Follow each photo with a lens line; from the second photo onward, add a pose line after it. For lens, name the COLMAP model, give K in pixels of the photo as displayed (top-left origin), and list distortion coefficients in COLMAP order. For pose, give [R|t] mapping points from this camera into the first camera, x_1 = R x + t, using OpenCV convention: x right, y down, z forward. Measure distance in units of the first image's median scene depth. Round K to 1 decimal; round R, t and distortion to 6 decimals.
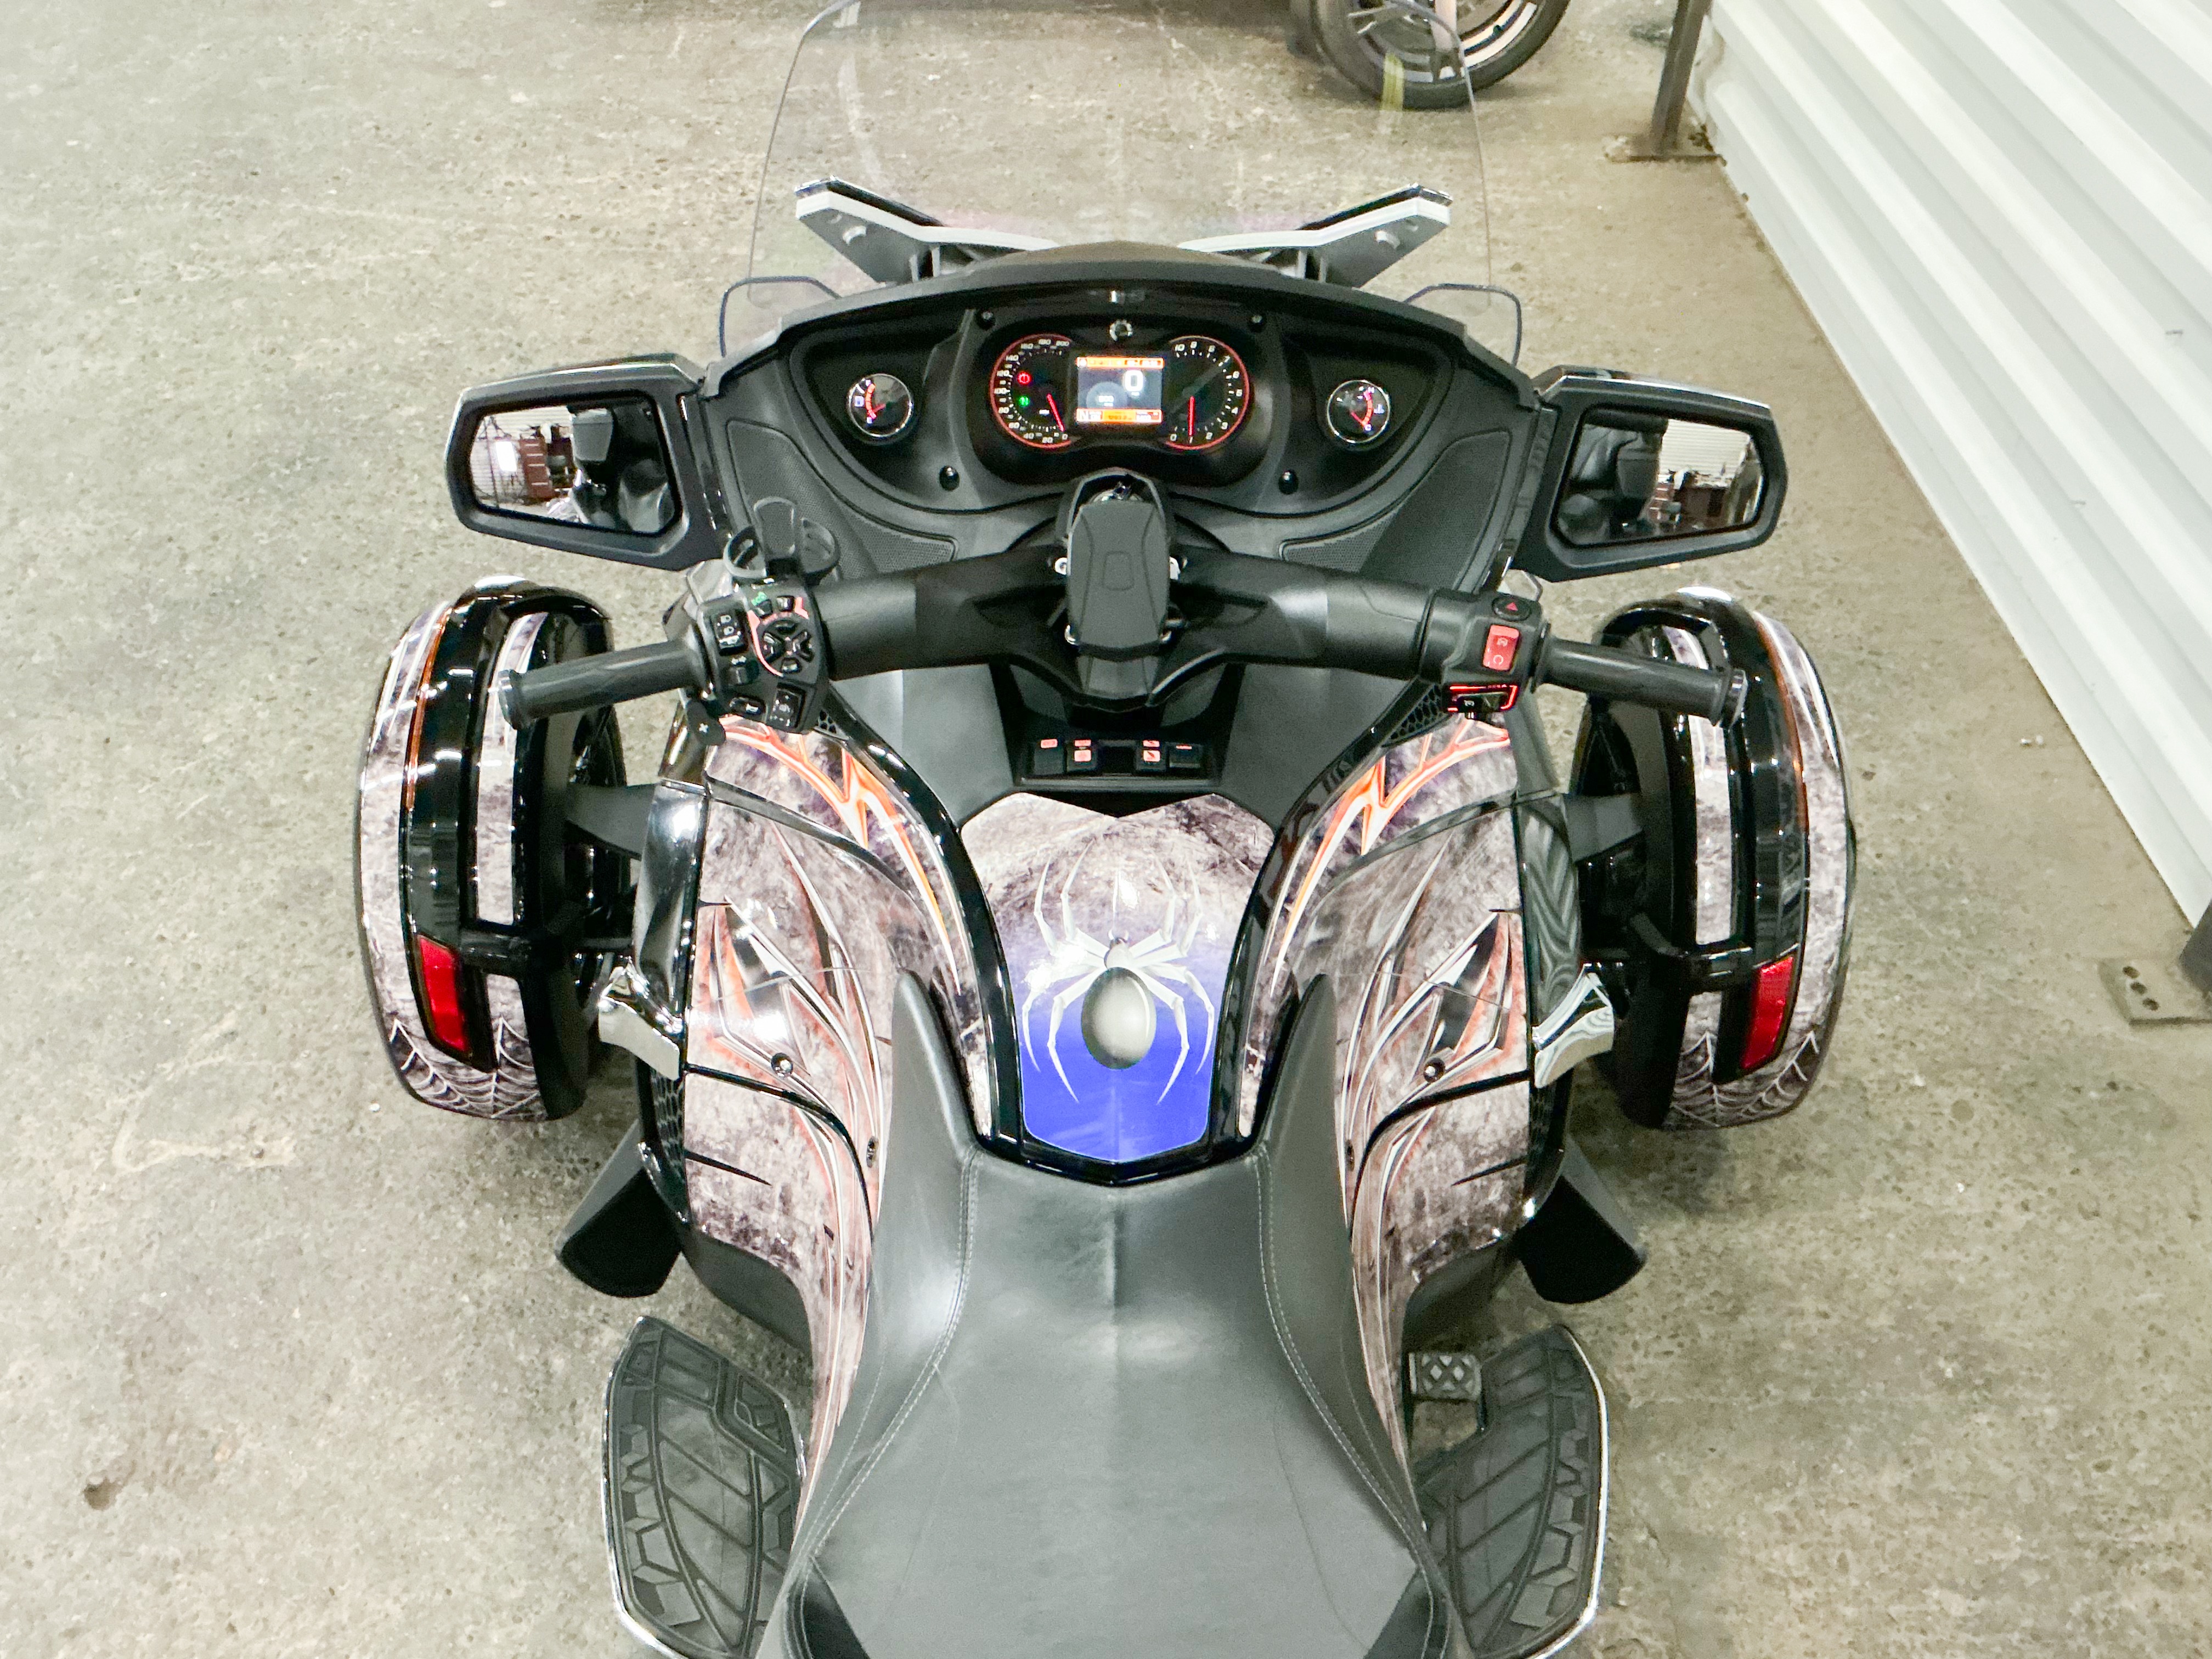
lens RADIAL K [[2011.6, 0, 1106.0], [0, 2011.6, 829.5], [0, 0, 1]] dist [0.140712, -0.114858]
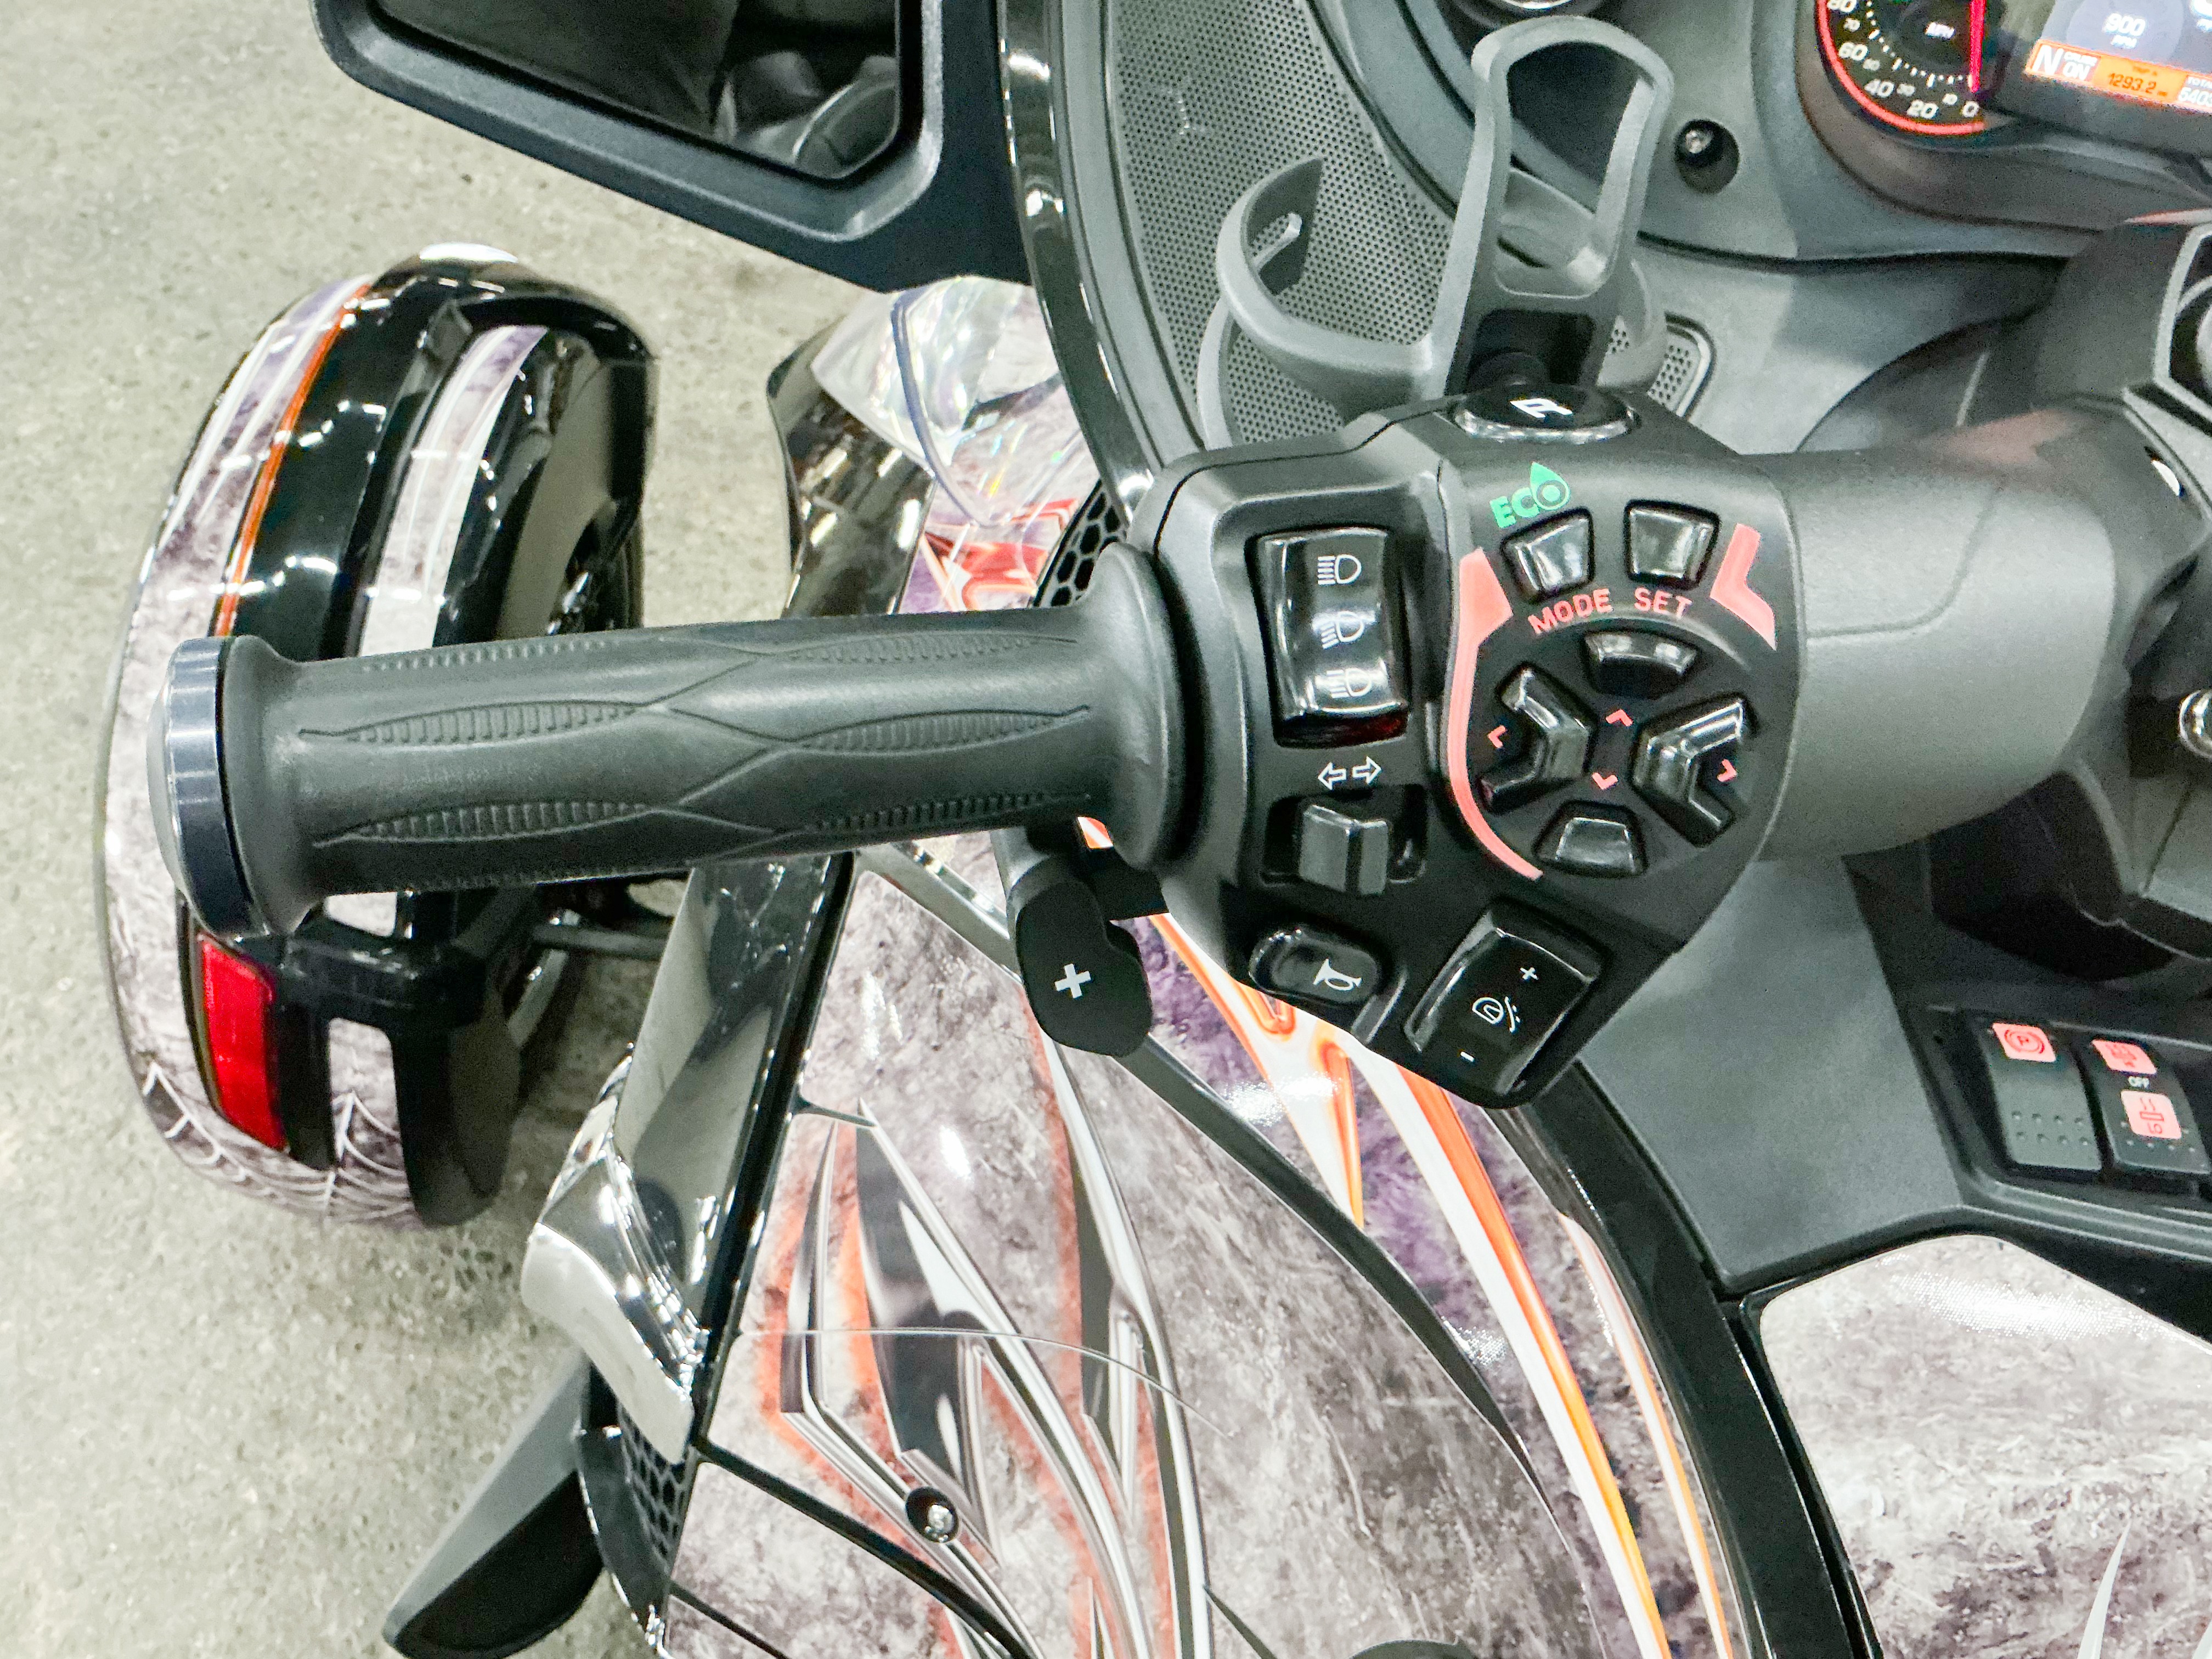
lens RADIAL K [[1853.4, 0, 1106.0], [0, 1853.4, 829.5], [0, 0, 1]] dist [0.068046, -0.136627]
pose [[0.985134, 0.165631, 0.045590, -0.137450], [-0.169799, 0.979088, 0.112045, -0.060916], [-0.026078, -0.118120, 0.992657, 0.521040]]
